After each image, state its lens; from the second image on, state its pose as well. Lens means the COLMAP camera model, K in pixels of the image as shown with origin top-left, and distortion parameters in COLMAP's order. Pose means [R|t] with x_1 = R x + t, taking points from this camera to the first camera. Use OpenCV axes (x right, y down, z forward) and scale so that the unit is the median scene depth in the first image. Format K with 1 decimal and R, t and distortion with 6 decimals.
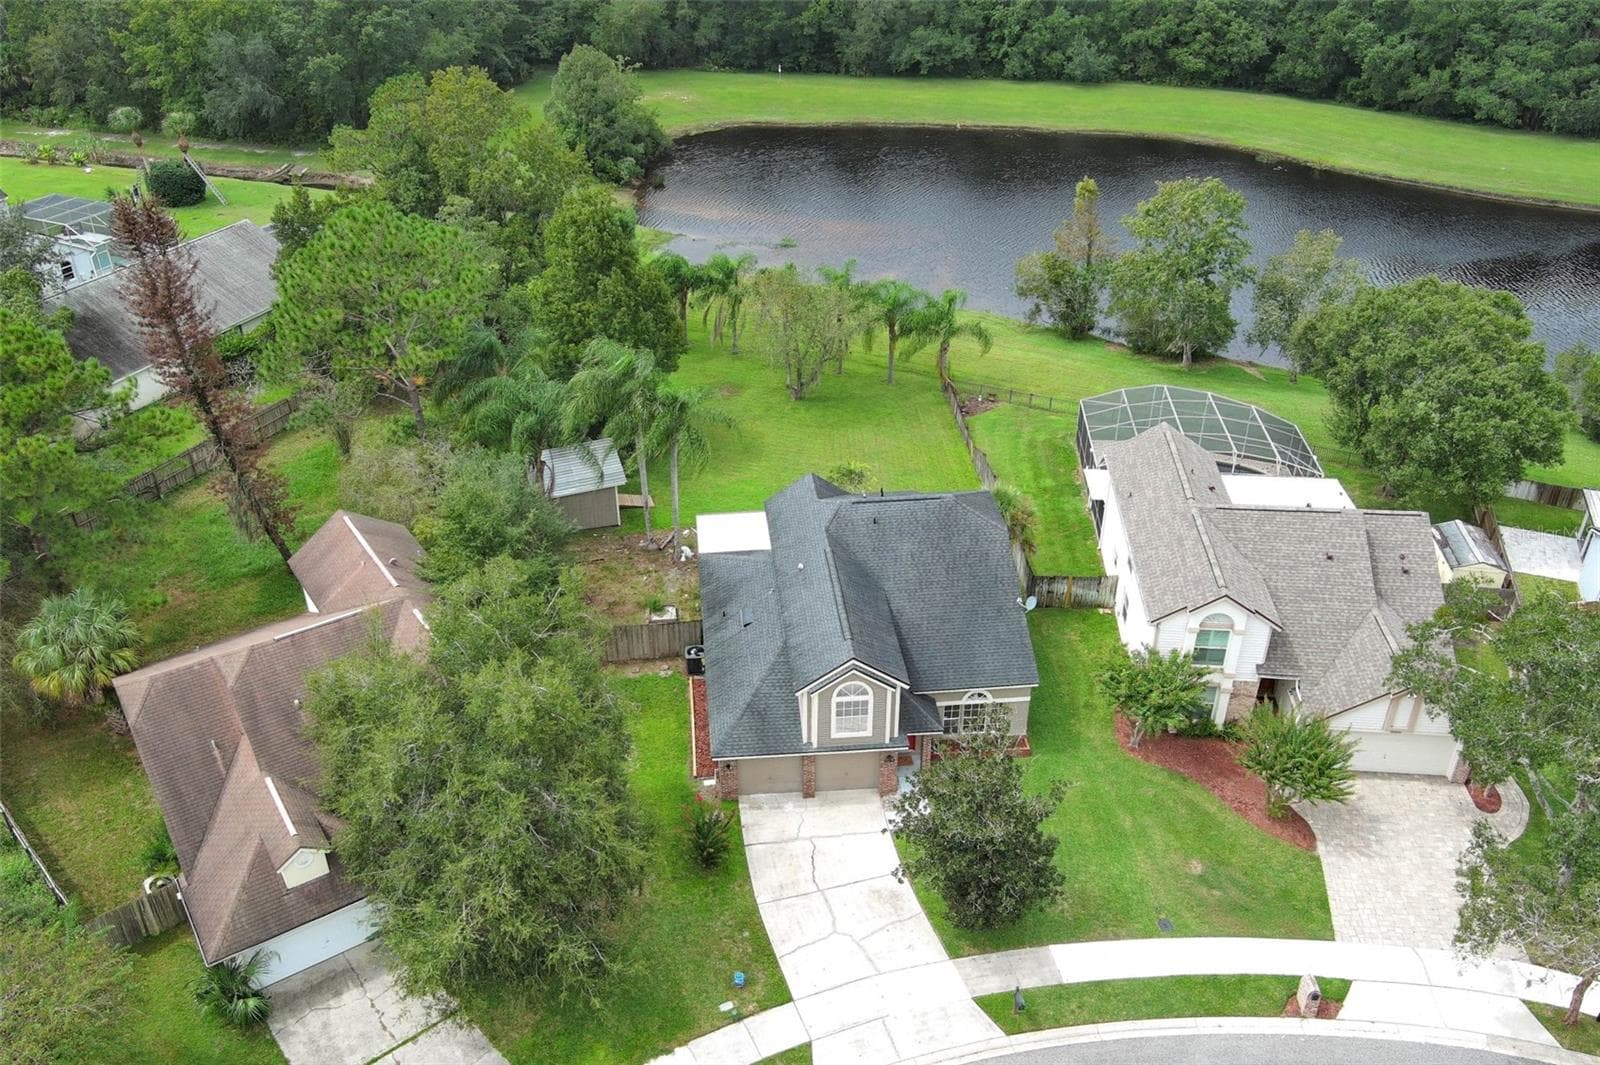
lens RADIAL K [[1224.2, 0, 764.4], [0, 1224.2, 548.9], [0, 0, 1]] dist [0.031729, -0.029841]
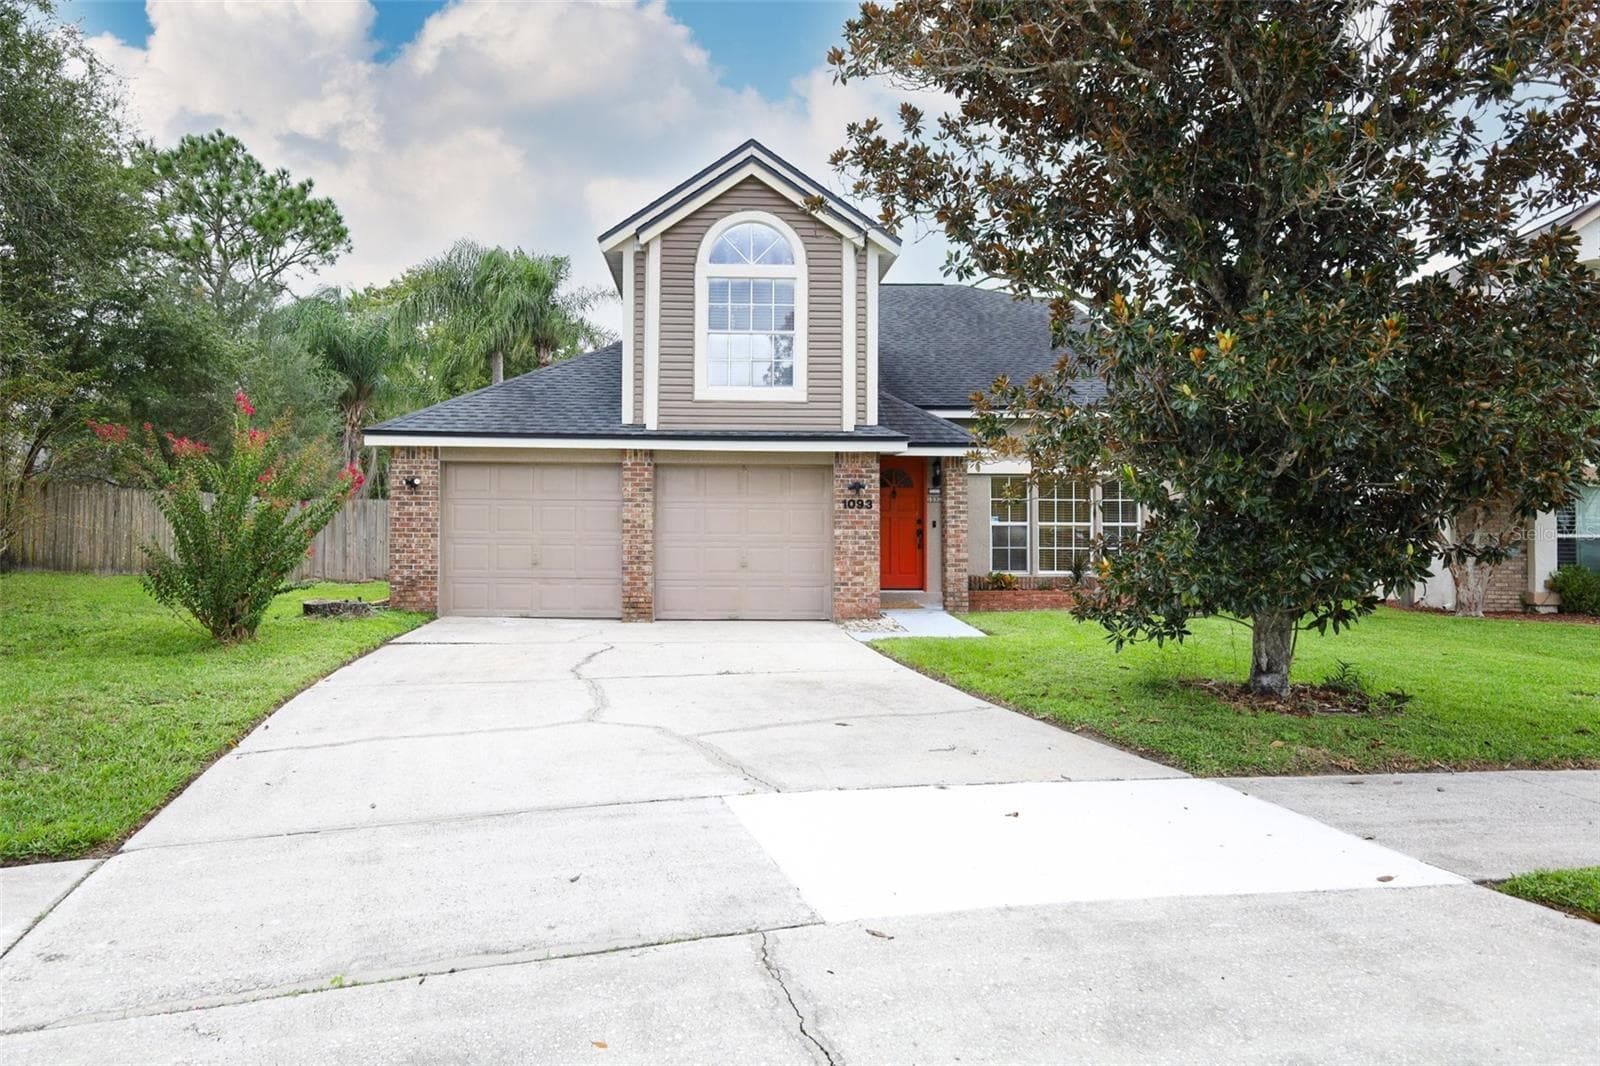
lens RADIAL K [[965.9, 0, 754.0], [0, 965.9, 501.9], [0, 0, 1]] dist [0.004501, -0.000181]
pose [[0.999165, 0.018353, -0.036504, 0.084933], [-0.035141, 0.841820, -0.538613, 0.343396], [0.020845, 0.539446, 0.841762, 0.787173]]
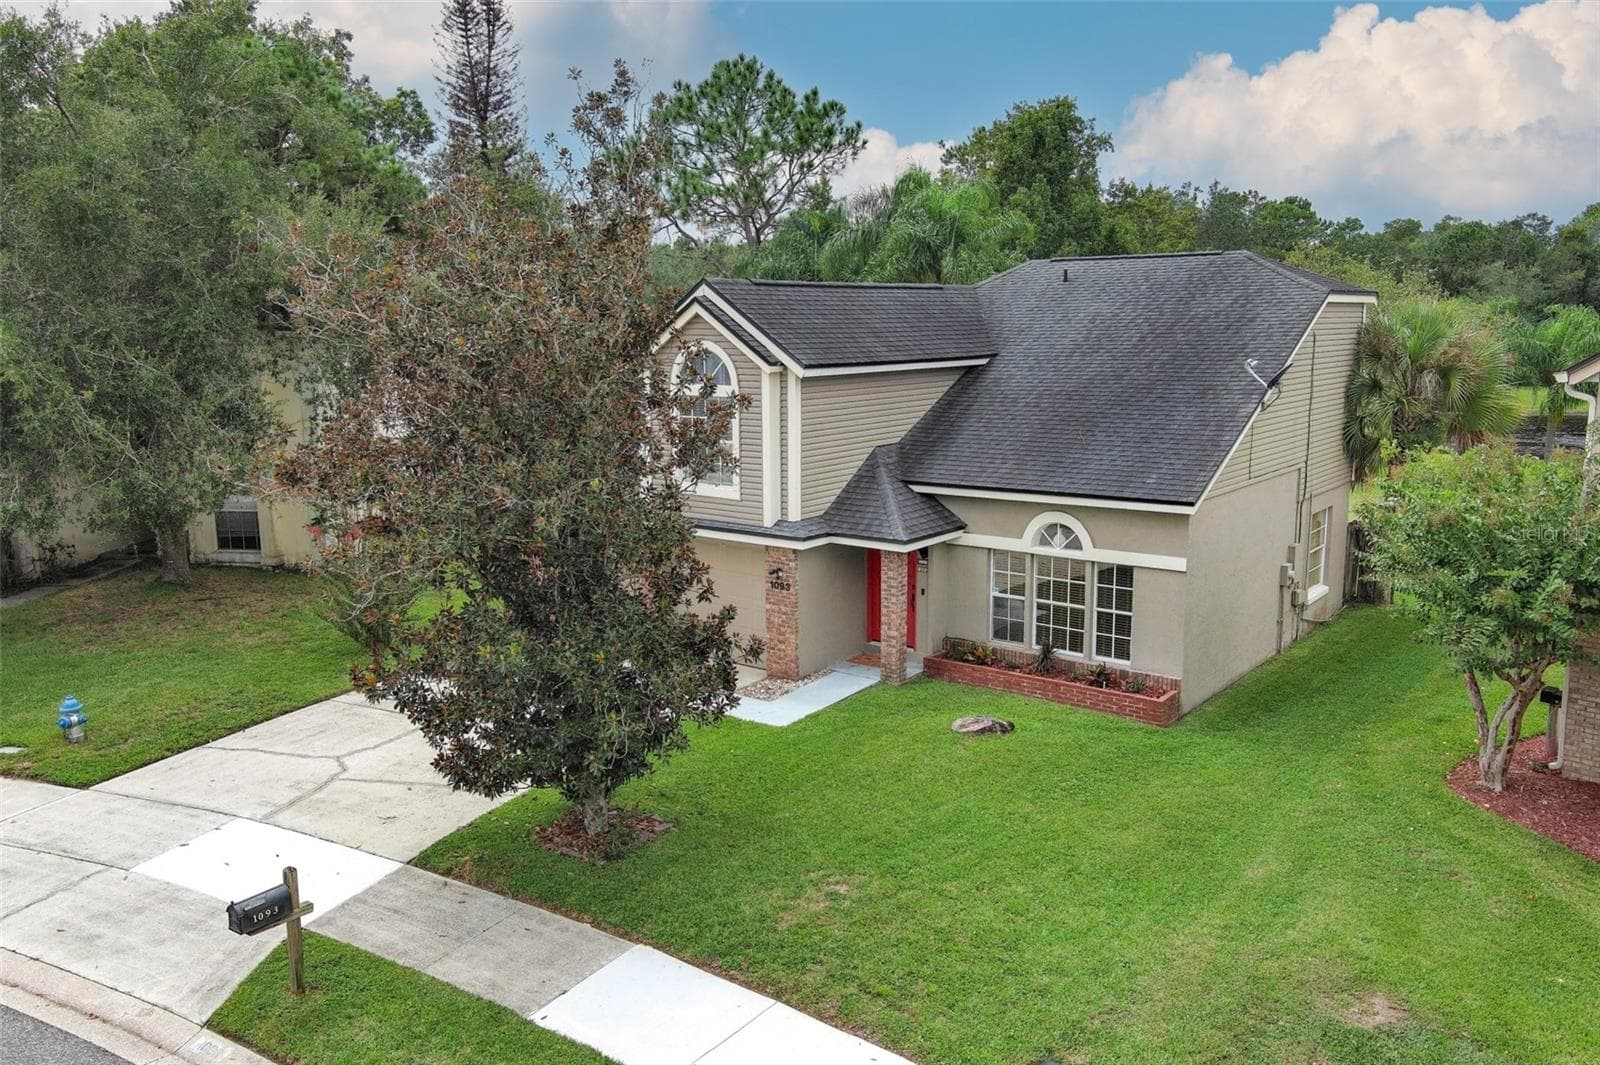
lens RADIAL K [[1224.2, 0, 802.2], [0, 1224.2, 540.8], [0, 0, 1]] dist [0.031729, -0.029841]
pose [[0.747249, 0.129900, -0.651725, 0.408665], [-0.349806, 0.910732, -0.219552, 0.262754], [0.565027, 0.392037, 0.725983, 0.707439]]
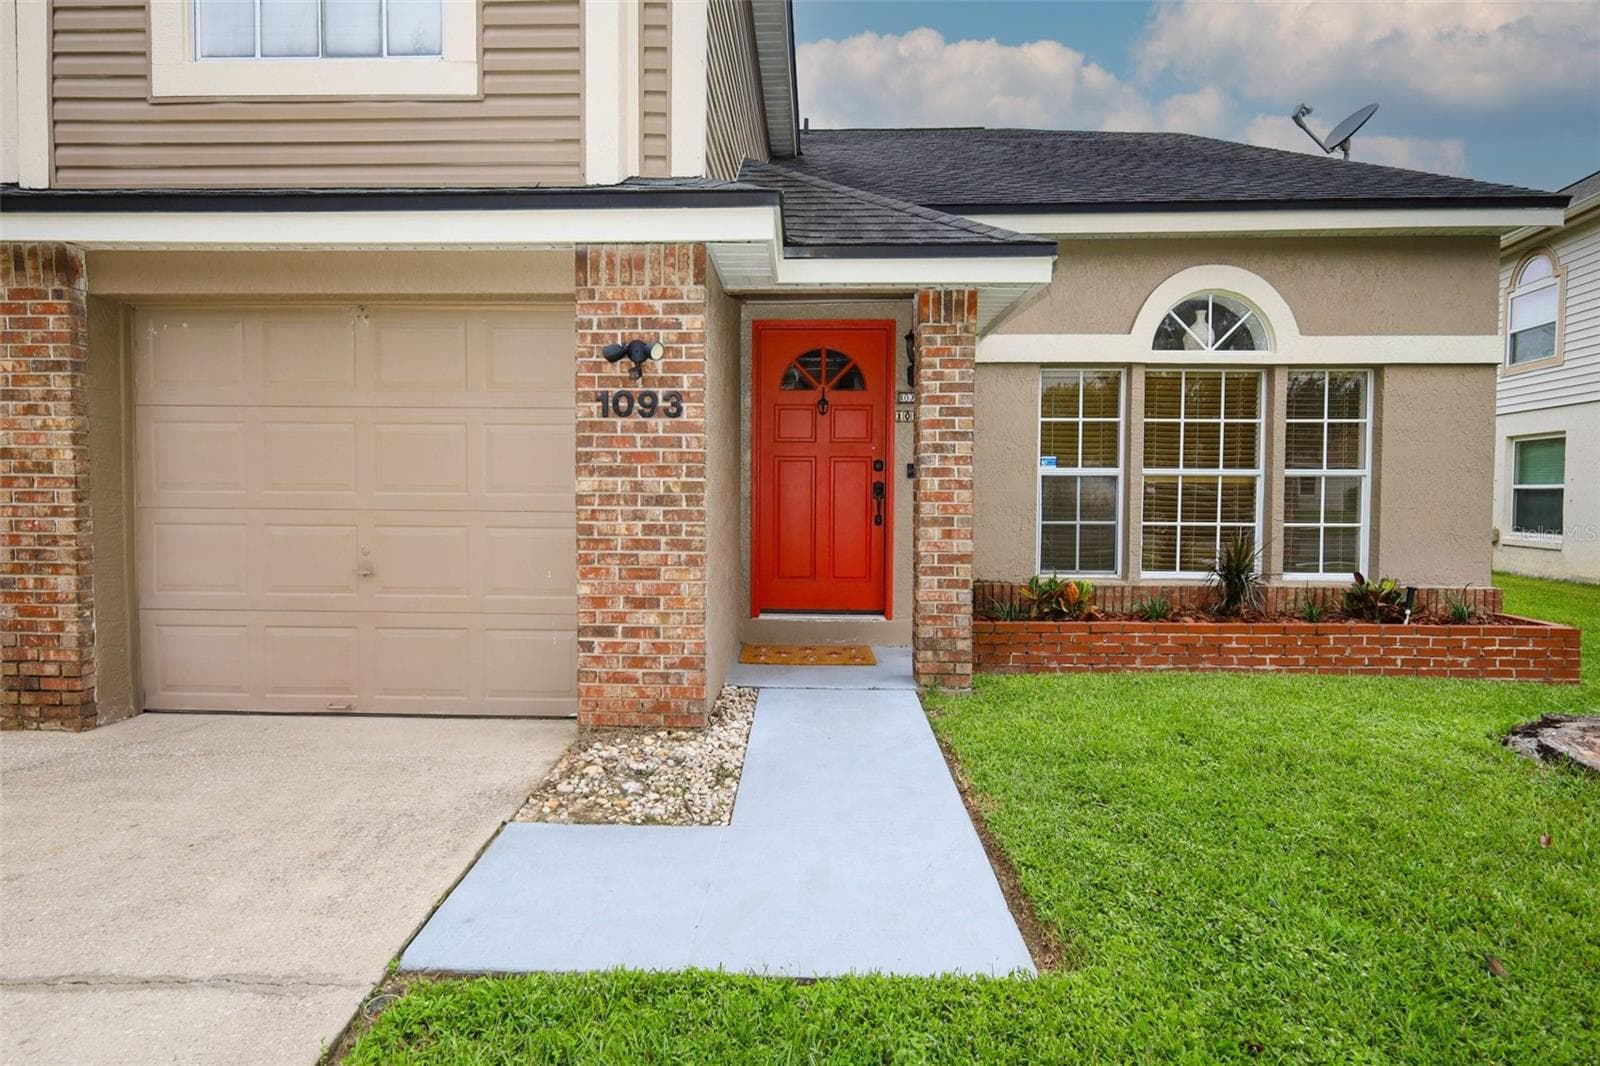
lens RADIAL K [[821.5, 0, 787.9], [0, 821.5, 520.4], [0, 0, 1]] dist [0.001346, -0.000253]
pose [[0.993887, 0.024516, -0.107645, 0.132063], [-0.073819, 0.872591, -0.482841, 0.233430], [0.082093, 0.487835, 0.869067, 0.971862]]
